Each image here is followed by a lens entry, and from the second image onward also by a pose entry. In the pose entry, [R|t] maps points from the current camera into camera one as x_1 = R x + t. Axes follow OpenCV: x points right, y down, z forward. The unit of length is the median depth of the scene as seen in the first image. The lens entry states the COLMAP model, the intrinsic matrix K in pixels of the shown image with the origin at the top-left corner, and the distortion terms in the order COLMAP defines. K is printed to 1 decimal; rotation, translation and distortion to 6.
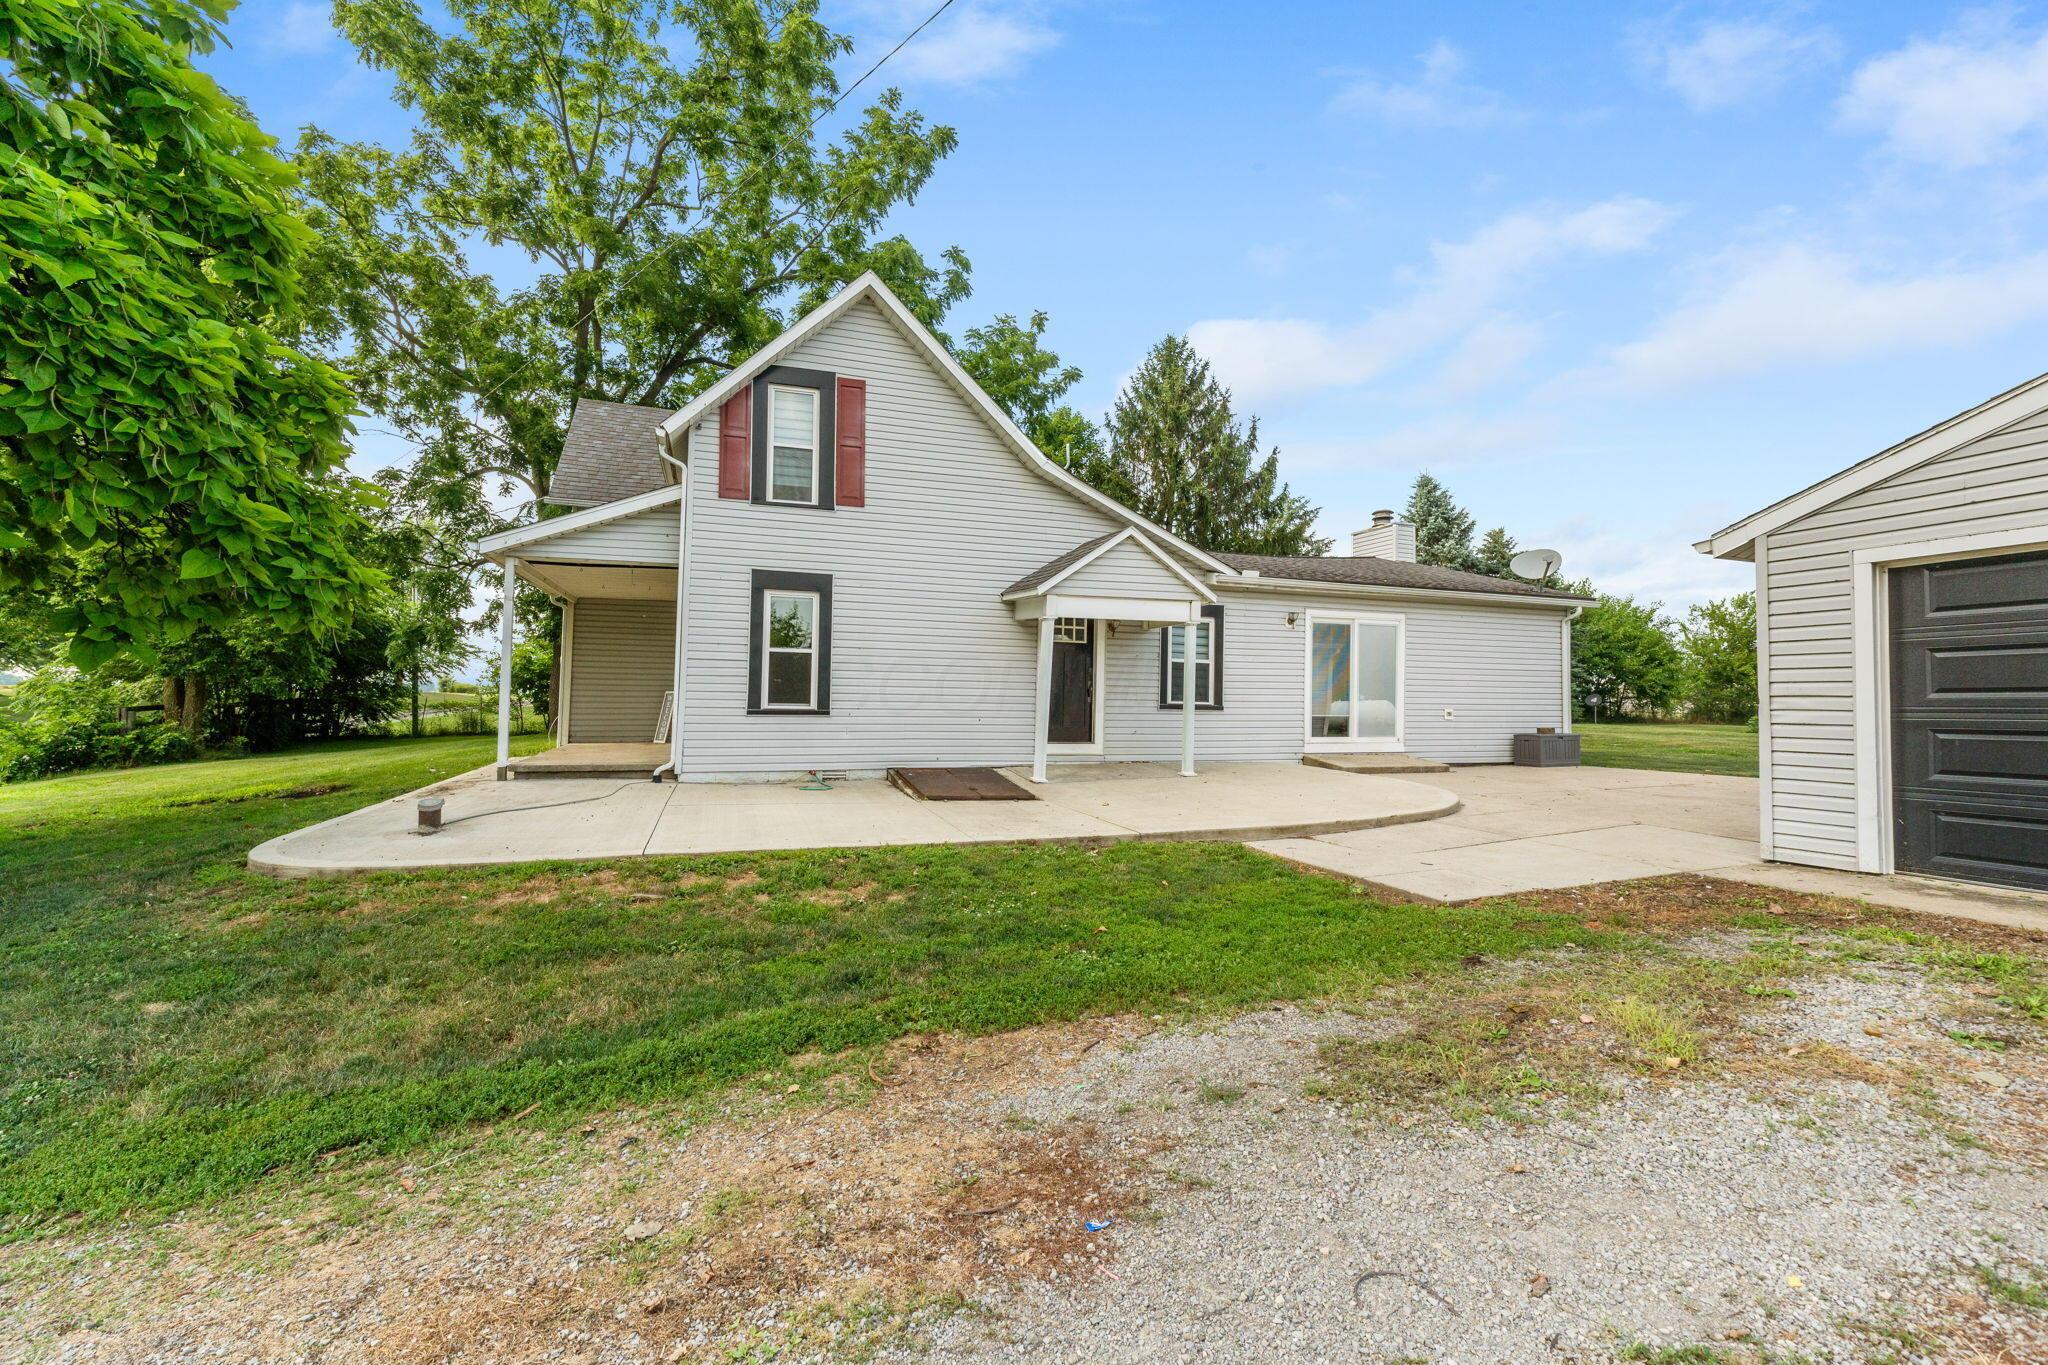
lens RADIAL K [[883.3, 0, 1021.1], [0, 883.3, 666.8], [0, 0, 1]] dist [-0.007186, -0.000132]
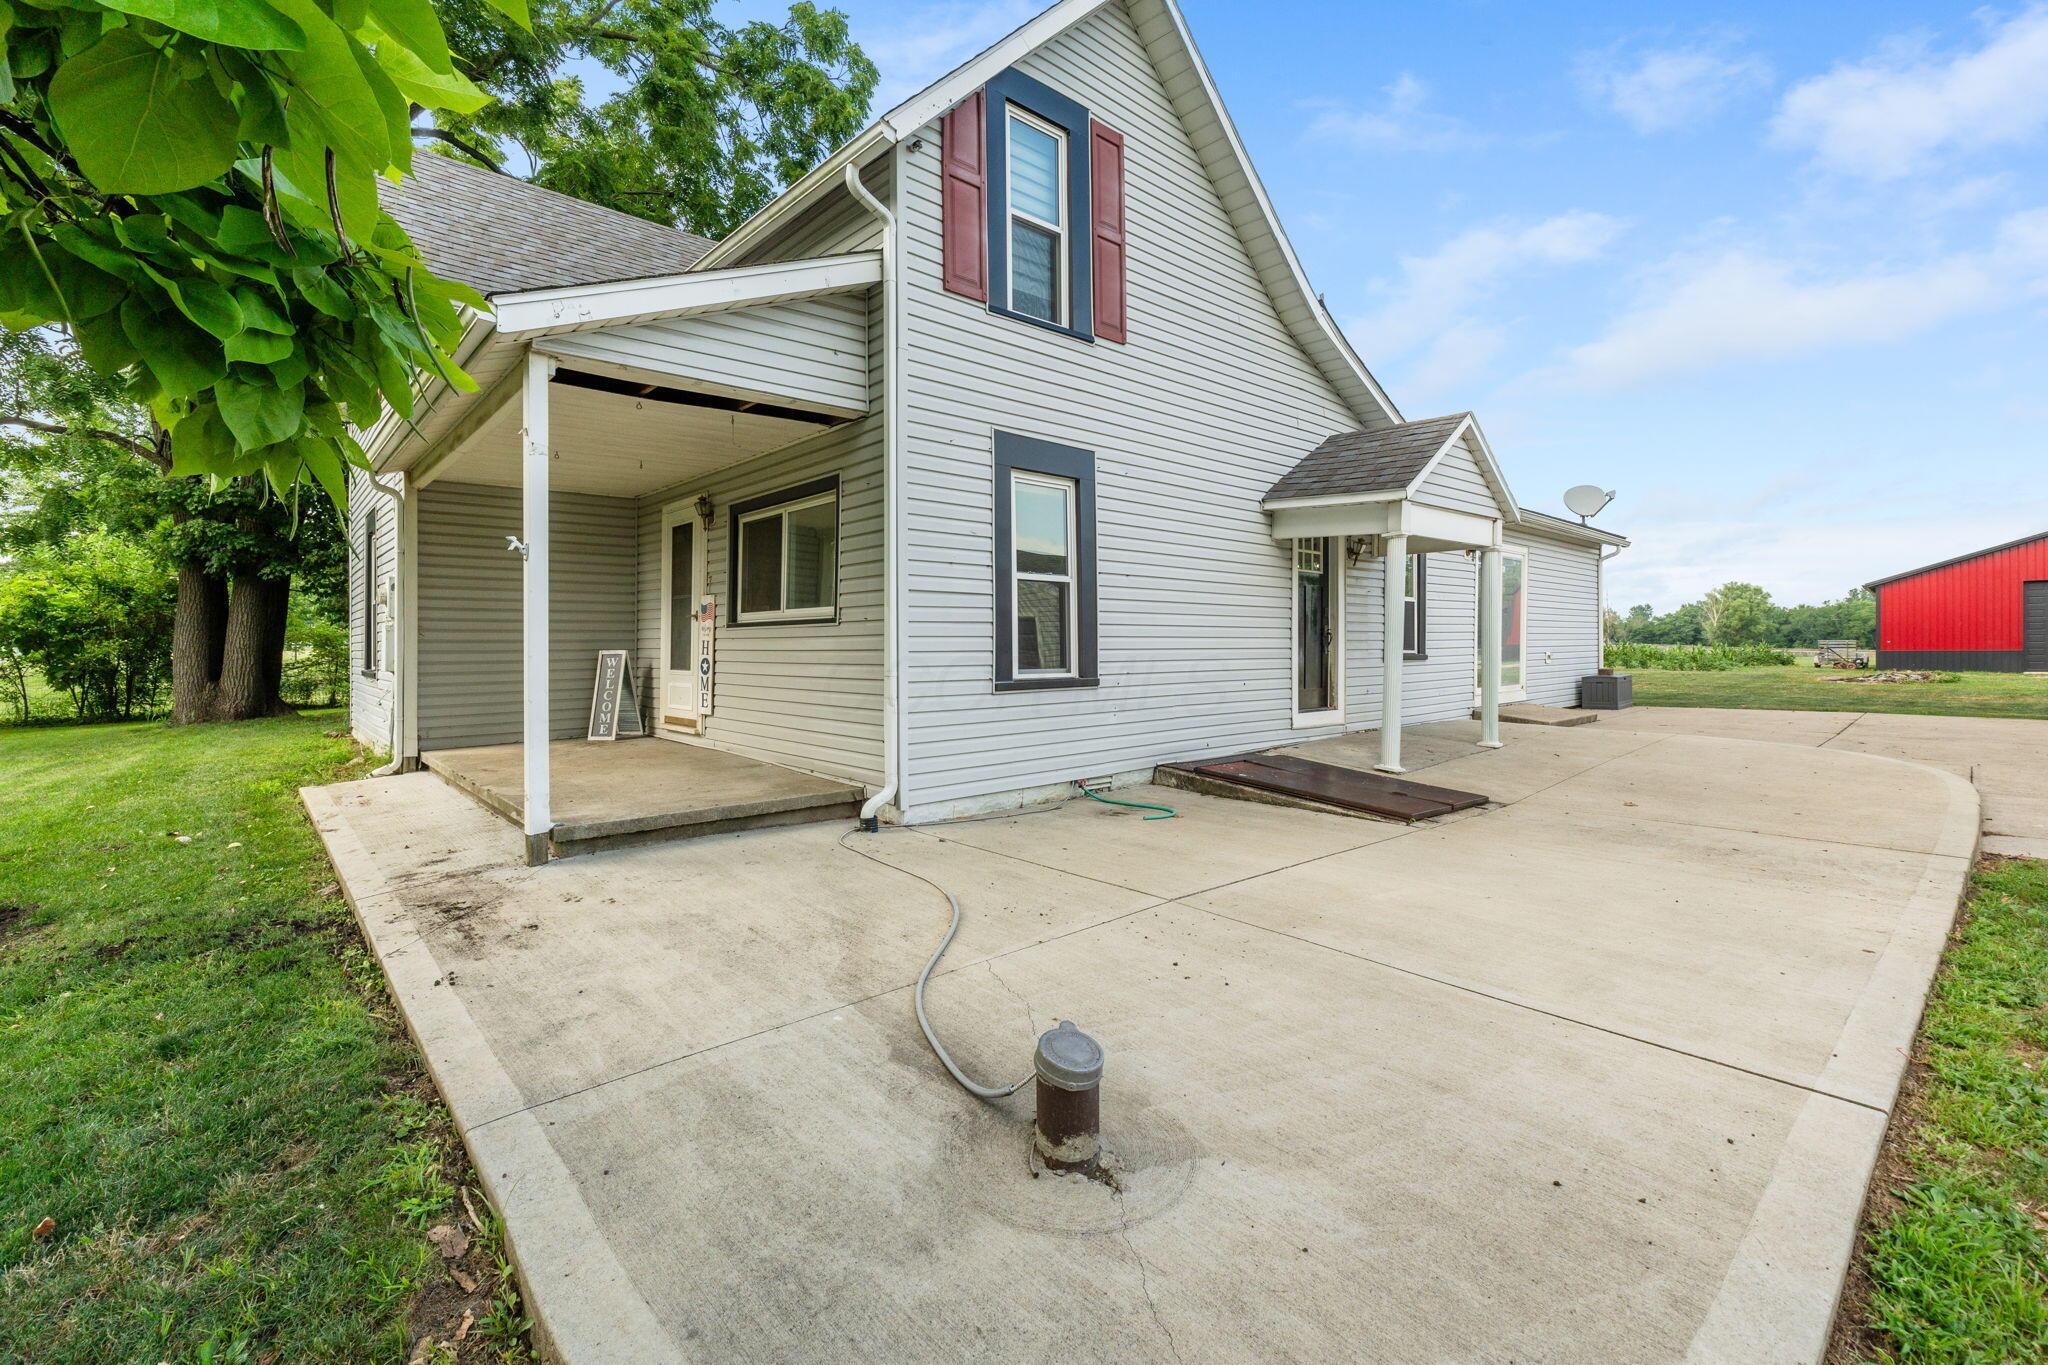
lens RADIAL K [[883.3, 0, 1040.4], [0, 883.3, 643.3], [0, 0, 1]] dist [-0.007186, -0.000132]
pose [[0.915003, -0.018621, 0.403017, -0.519540], [0.003198, 0.999238, 0.038909, 0.001914], [-0.403434, -0.034313, 0.914365, 0.490137]]
